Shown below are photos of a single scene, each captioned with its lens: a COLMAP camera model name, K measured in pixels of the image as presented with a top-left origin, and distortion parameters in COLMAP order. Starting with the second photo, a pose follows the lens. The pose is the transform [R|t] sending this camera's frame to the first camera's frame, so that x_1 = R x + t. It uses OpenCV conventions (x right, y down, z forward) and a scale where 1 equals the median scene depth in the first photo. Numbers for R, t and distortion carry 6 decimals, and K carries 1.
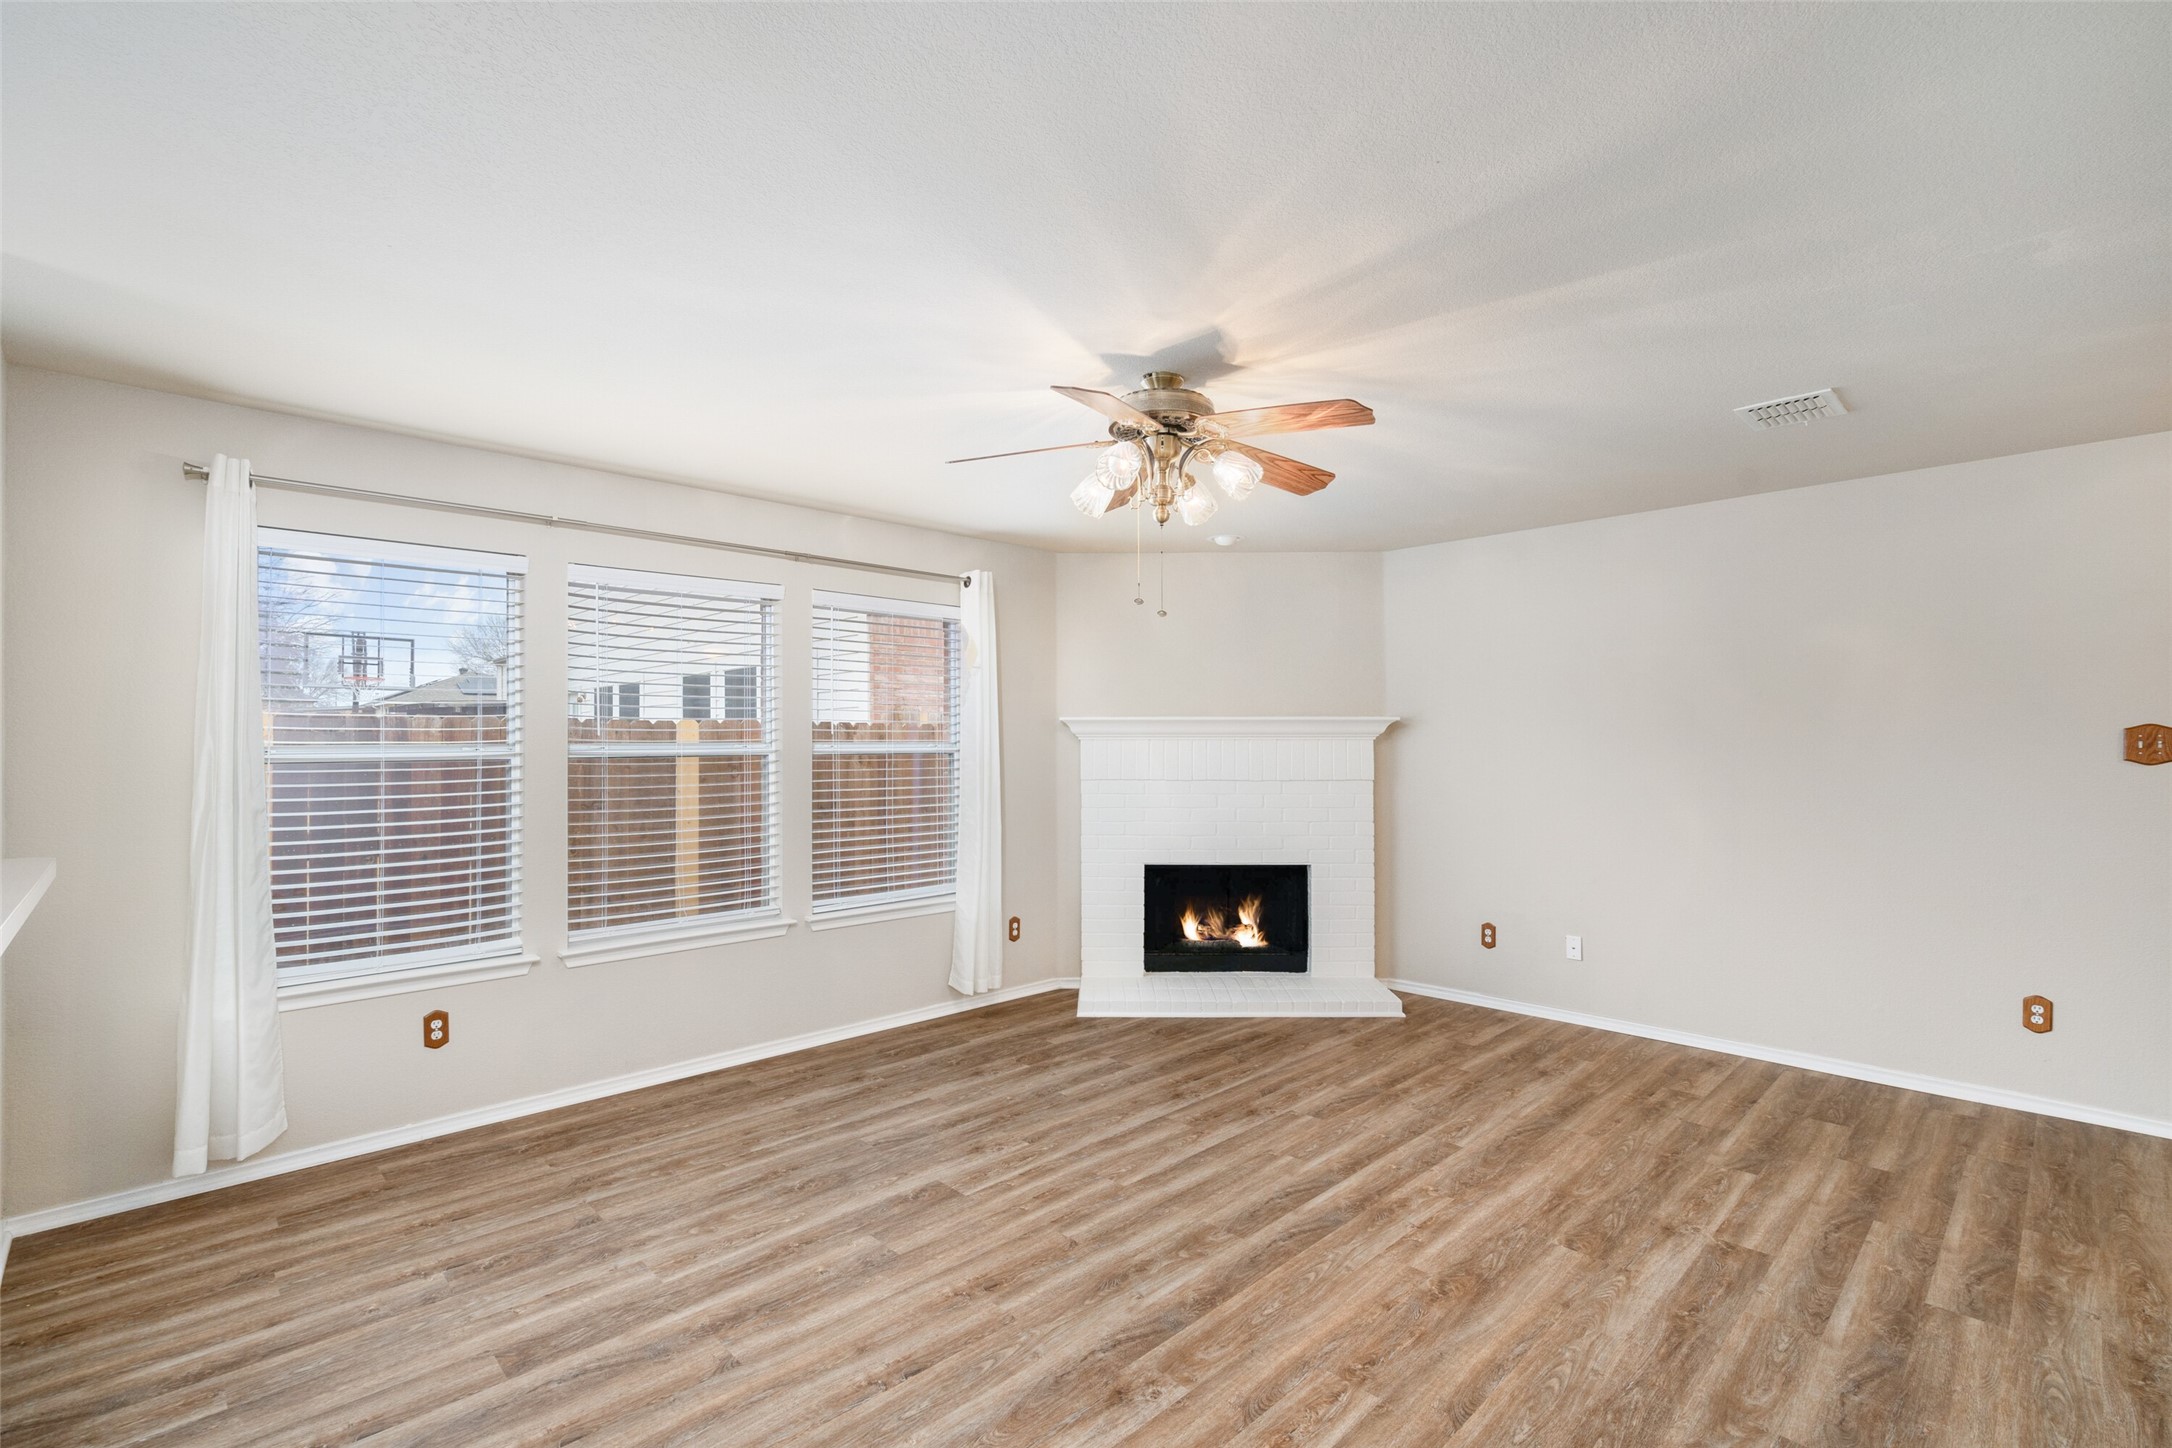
lens RADIAL K [[970.4, 0, 1078.7], [0, 970.4, 746.1], [0, 0, 1]] dist [-0.007437, 0.000278]
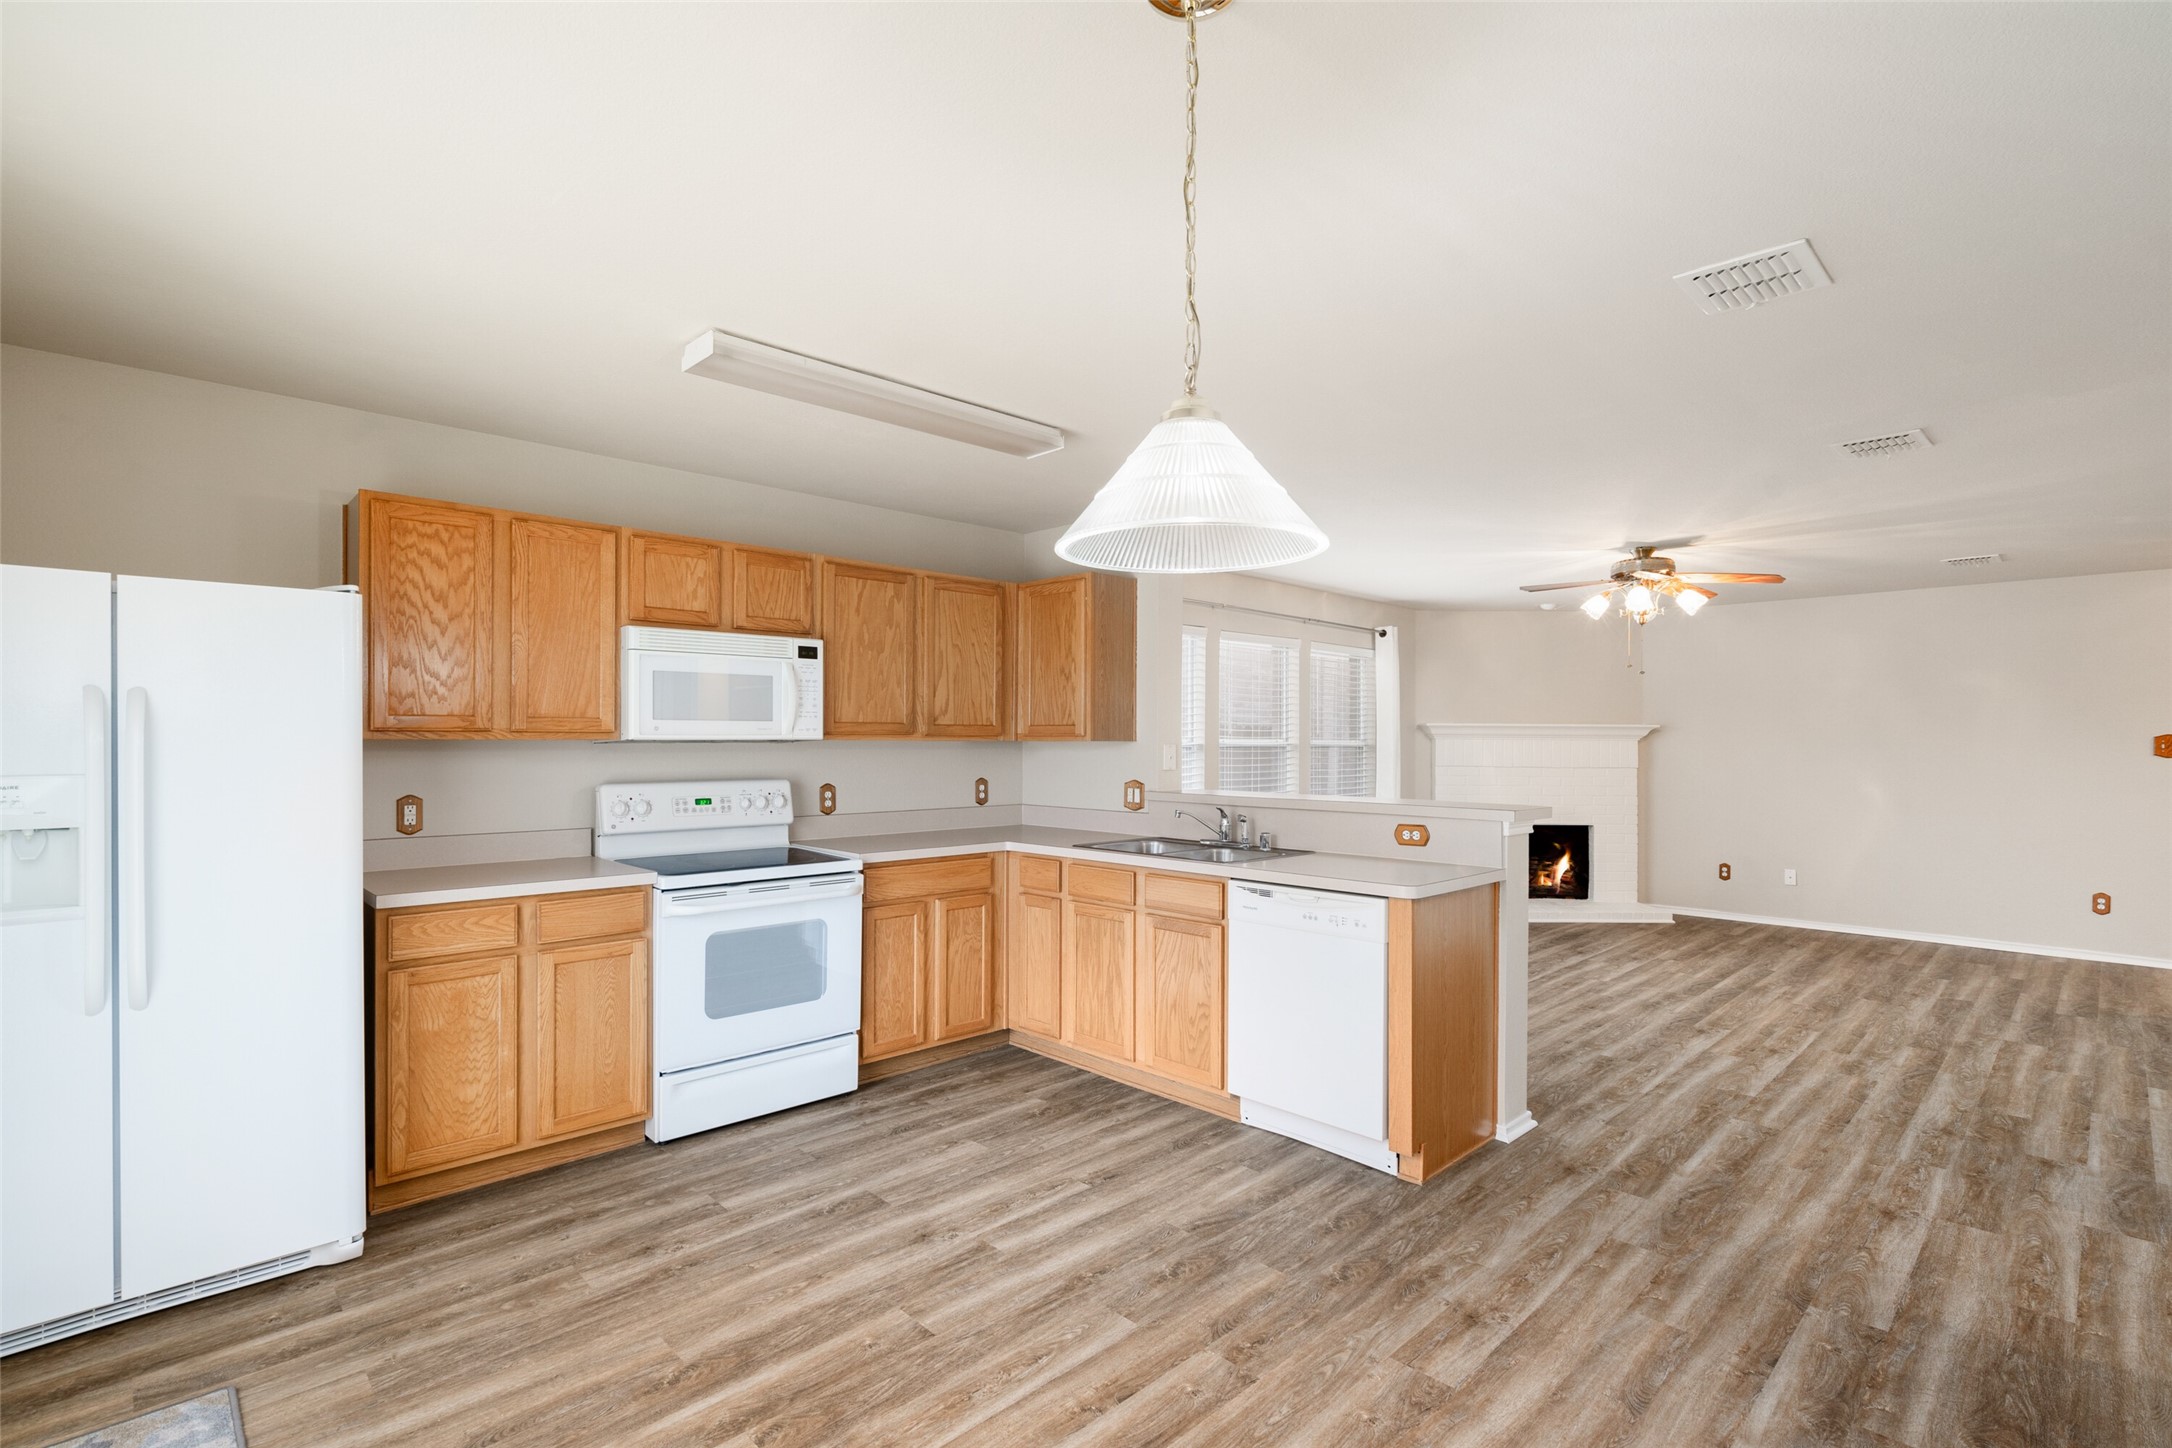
lens RADIAL K [[986.5, 0, 1088.0], [0, 986.5, 738.5], [0, 0, 1]] dist [-0.003077, -0.000741]
pose [[0.999984, 0.005717, 0.000110, -0.934524], [-0.005716, 0.999937, -0.009652, 0.018552], [-0.000166, 0.009651, 0.999953, -0.865310]]
